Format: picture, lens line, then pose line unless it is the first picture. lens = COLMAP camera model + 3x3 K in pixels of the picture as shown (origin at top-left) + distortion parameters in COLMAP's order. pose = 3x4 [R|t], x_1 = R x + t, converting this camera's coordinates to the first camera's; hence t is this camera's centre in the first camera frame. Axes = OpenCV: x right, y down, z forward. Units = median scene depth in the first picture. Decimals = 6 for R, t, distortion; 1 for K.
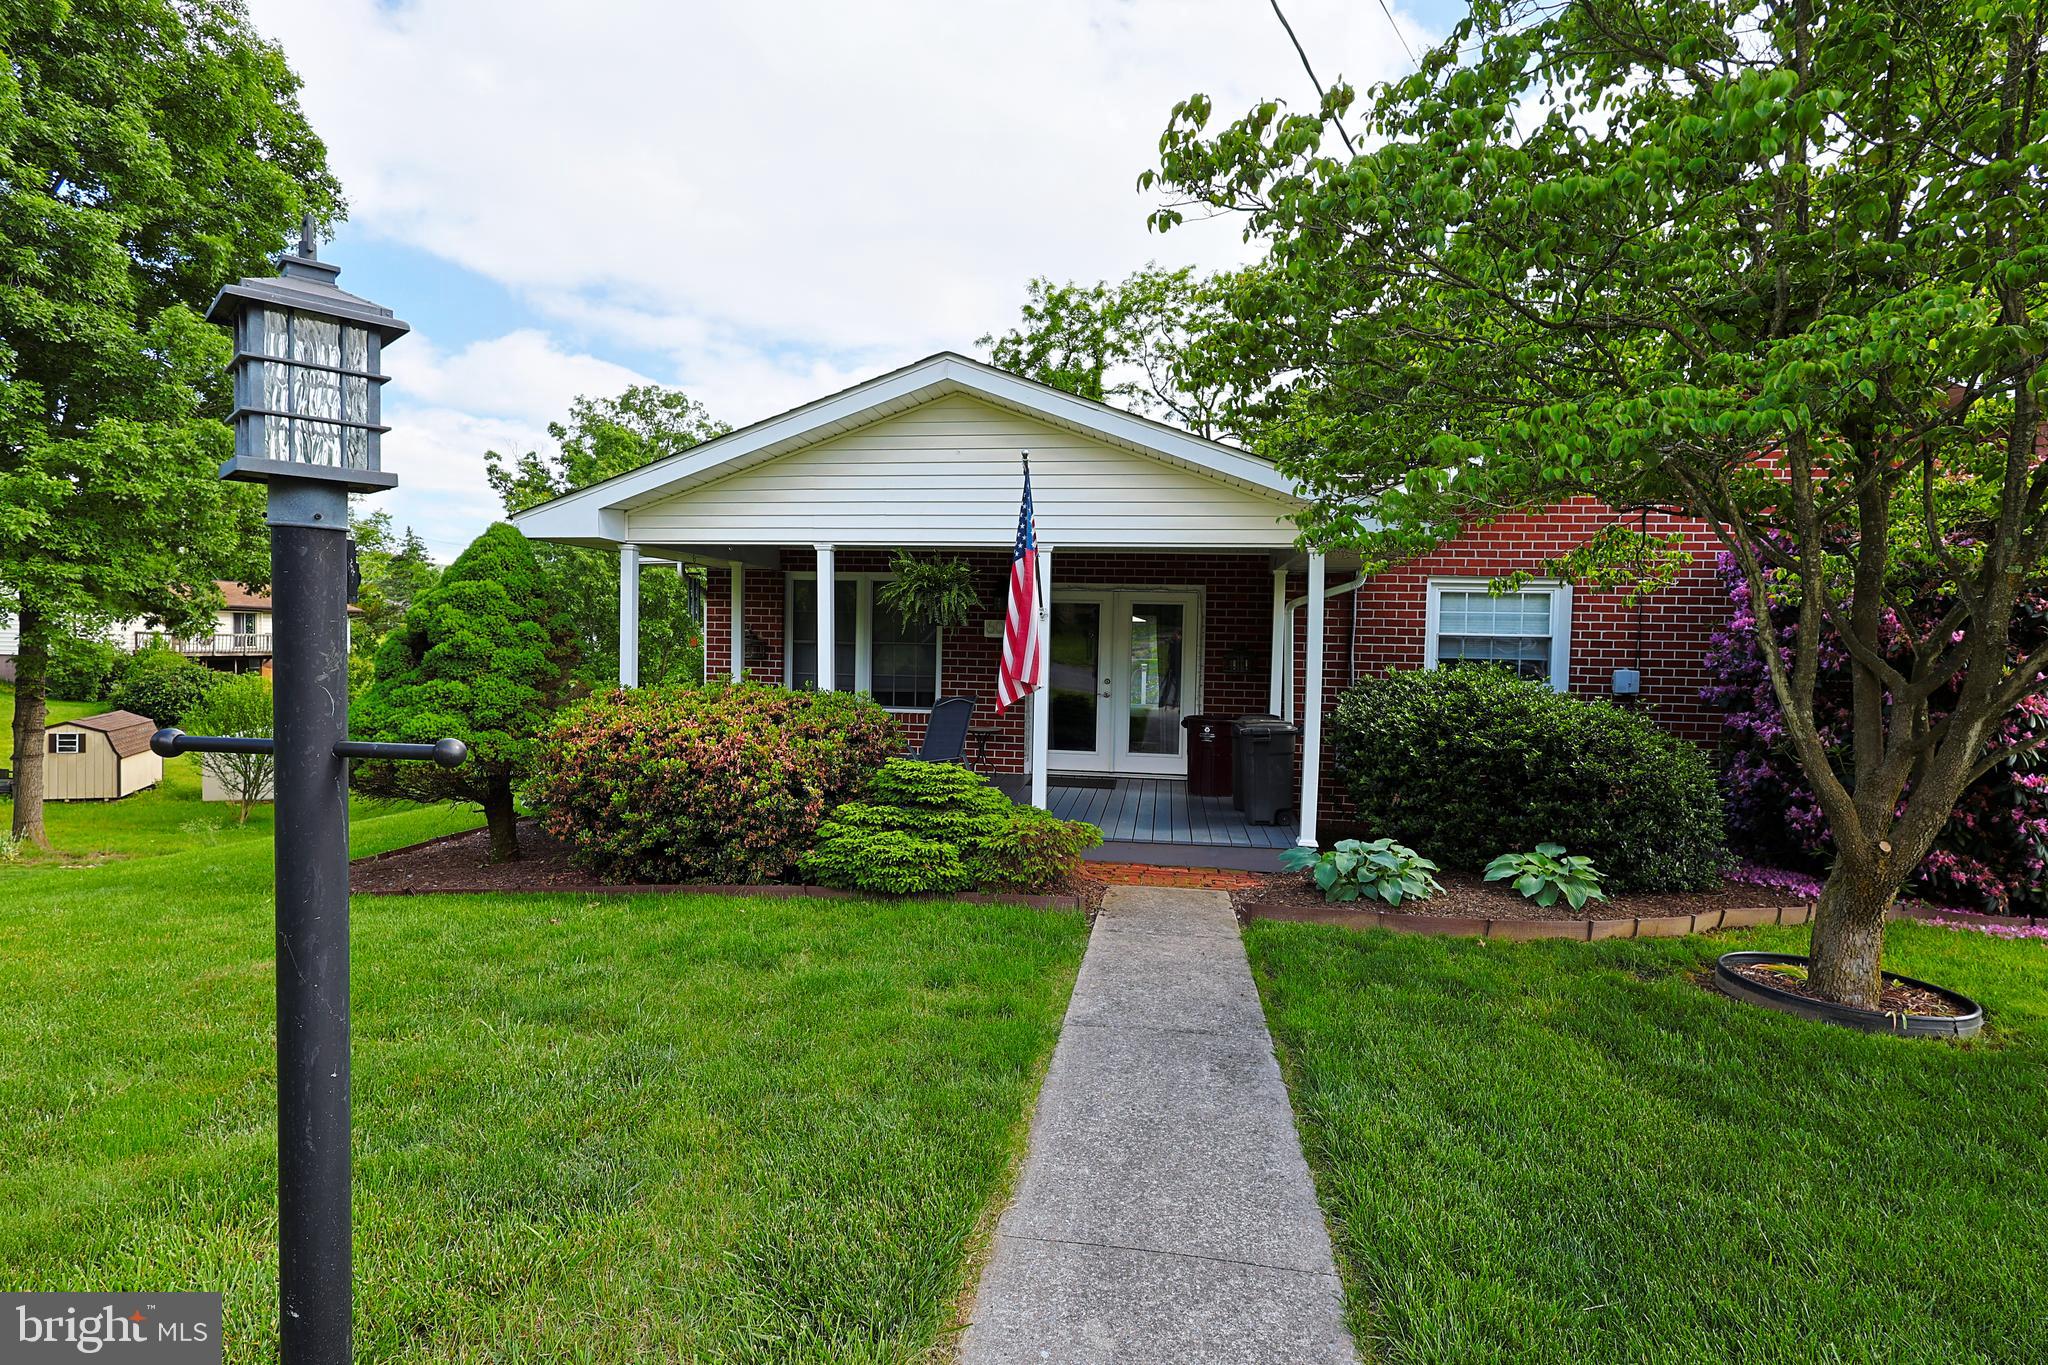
lens RADIAL K [[997.6, 0, 1030.8], [0, 997.6, 682.2], [0, 0, 1]] dist [0.001769, 0.000500]
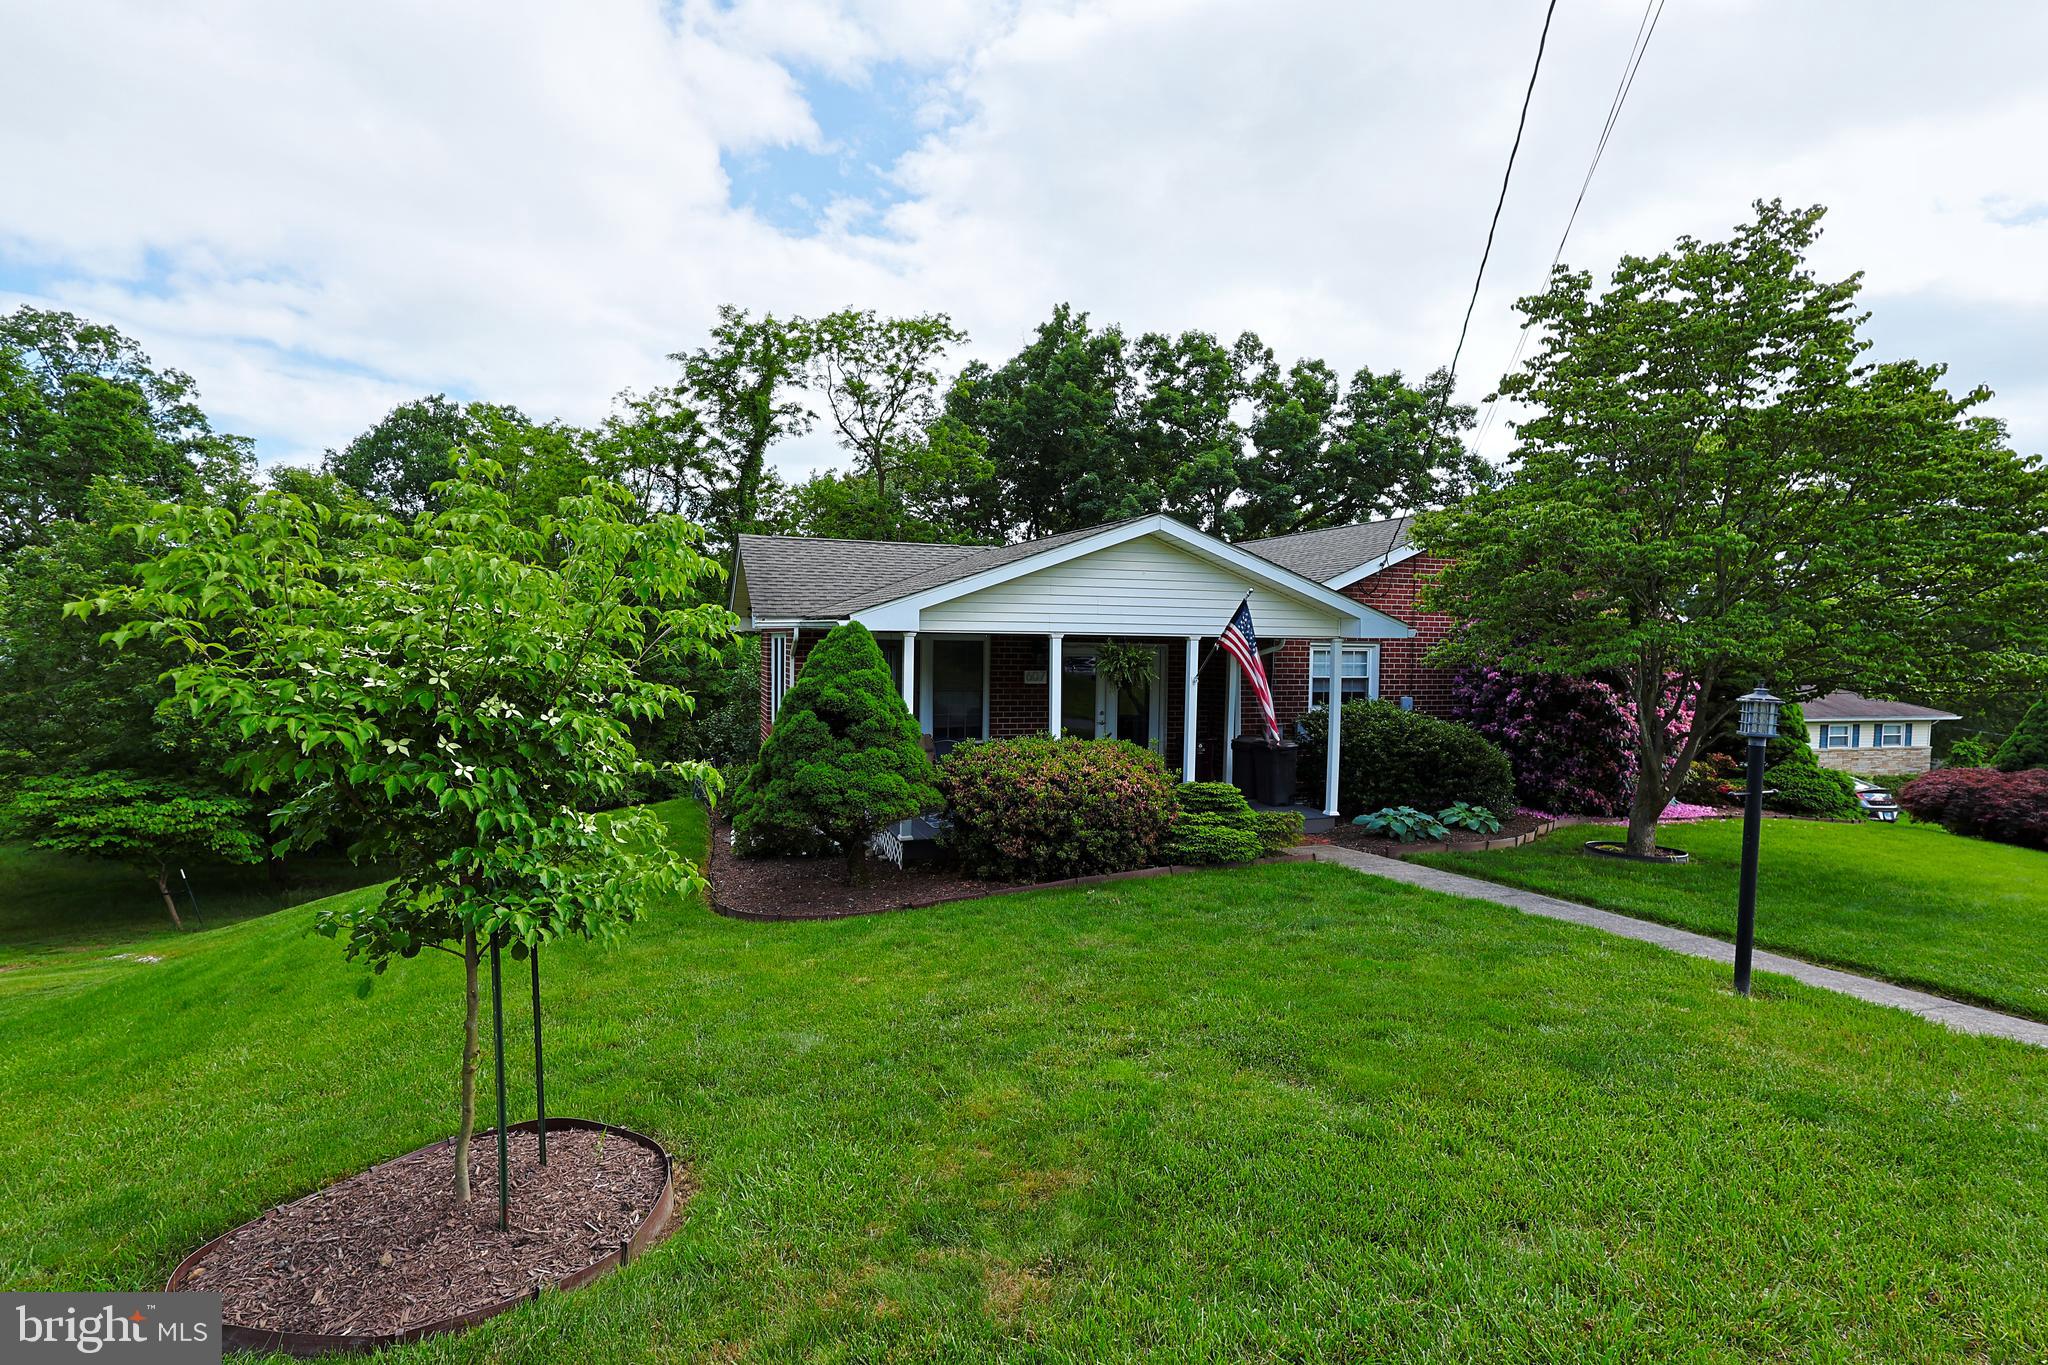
lens RADIAL K [[997.6, 0, 1030.8], [0, 997.6, 682.2], [0, 0, 1]] dist [0.001769, 0.000500]
pose [[0.882691, -0.027995, 0.469119, -0.906055], [0.023152, 0.999602, 0.016090, -0.093970], [-0.469383, -0.003342, 0.882988, -0.232844]]
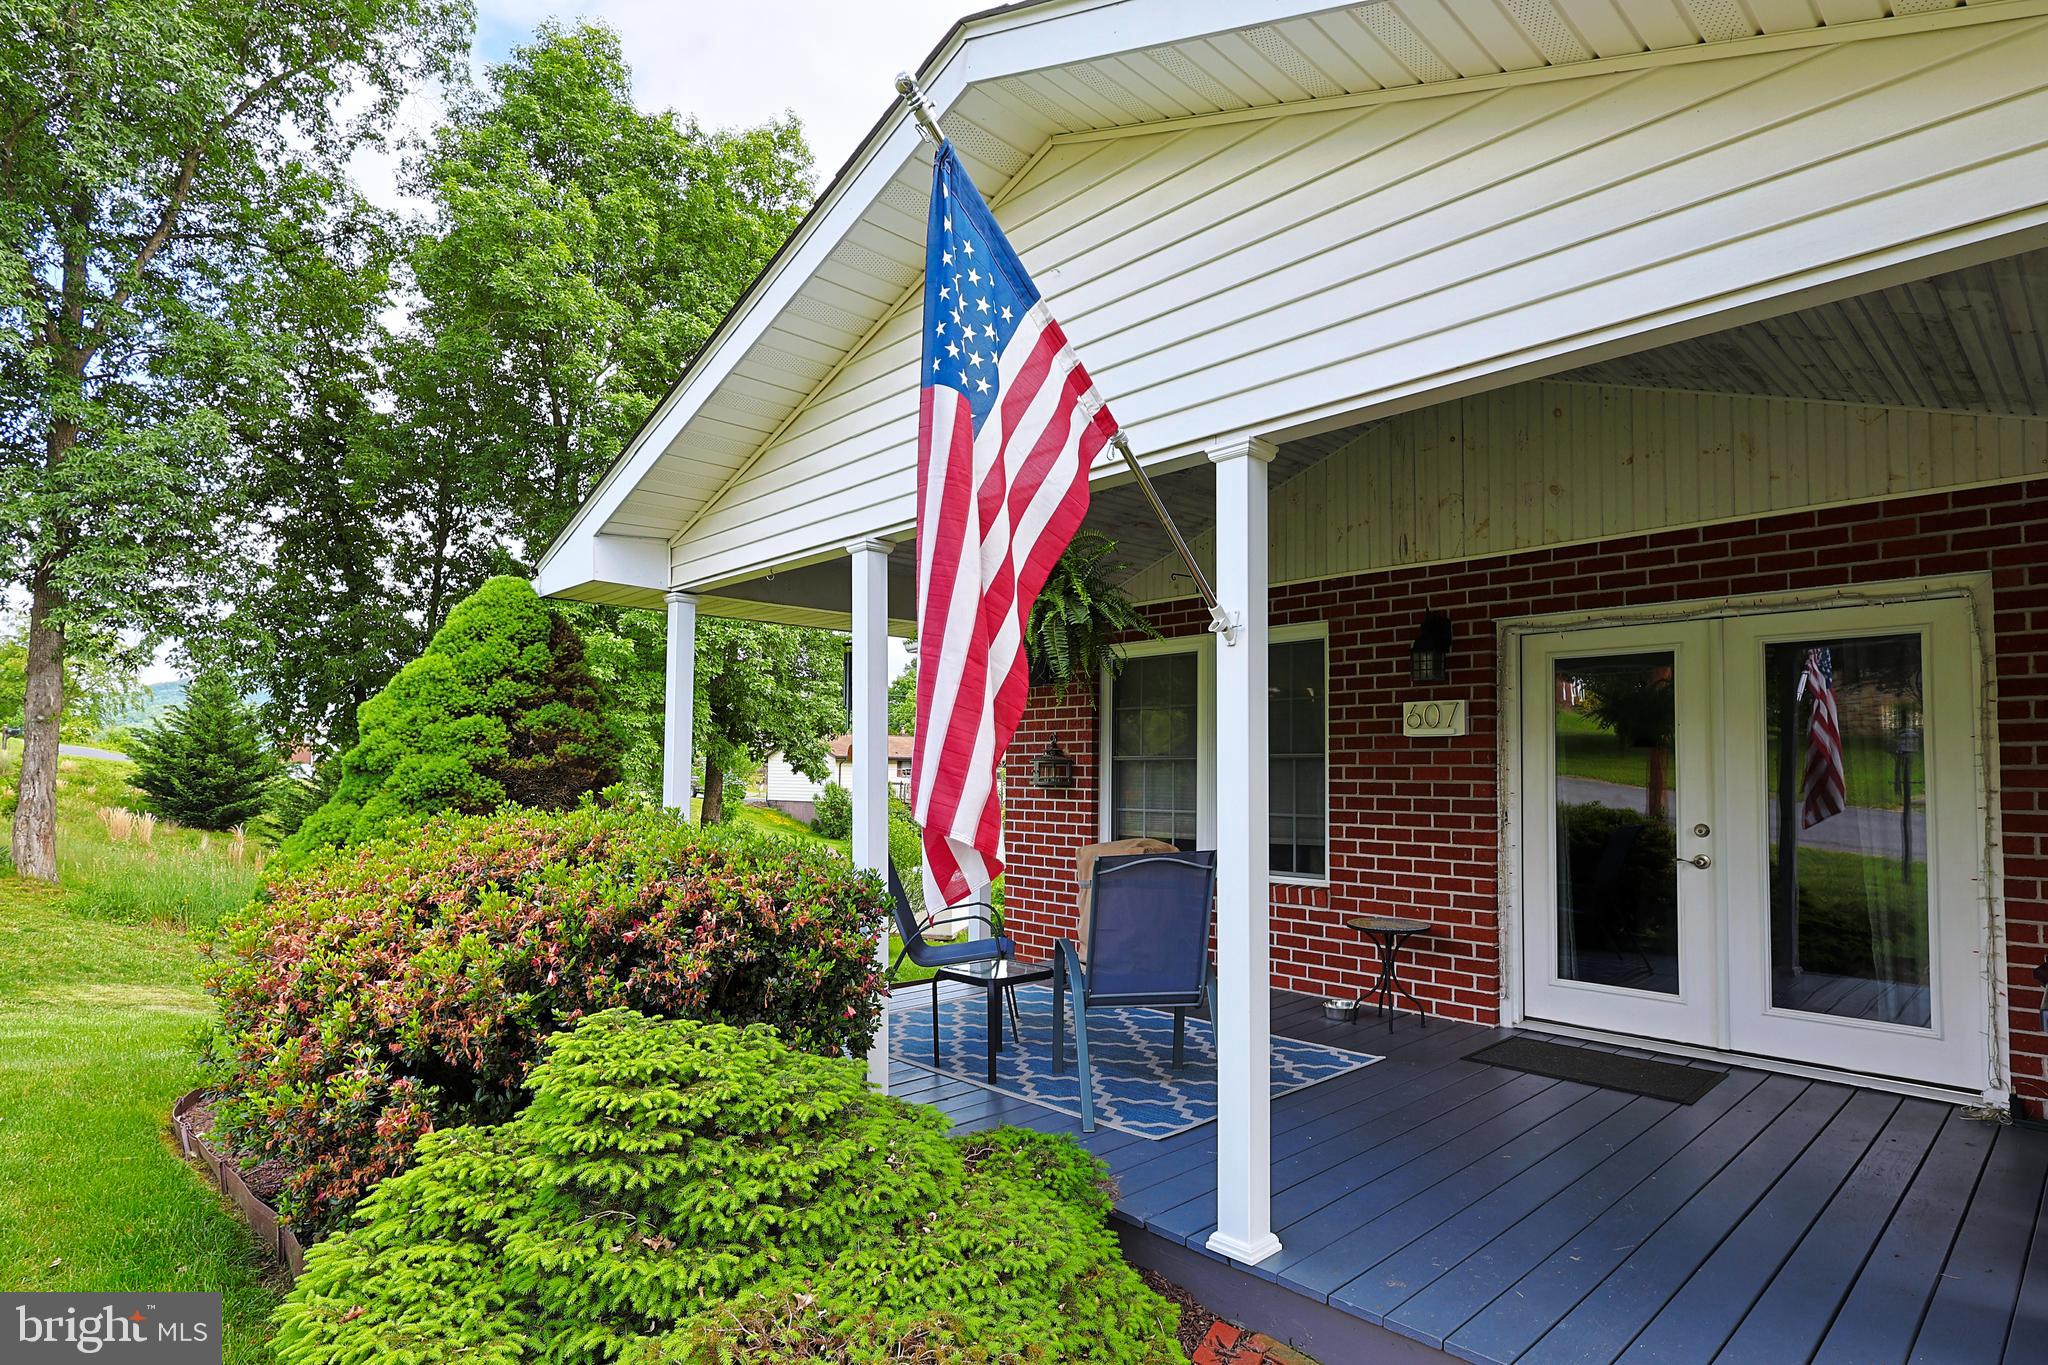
lens RADIAL K [[1061.7, 0, 1019.2], [0, 1061.7, 730.6], [0, 0, 1]] dist [0.001015, 0.001449]
pose [[0.785050, -0.041773, -0.618022, 0.179990], [-0.017958, 0.995769, -0.090116, 0.003891], [0.619171, 0.081844, 0.780979, 0.640814]]
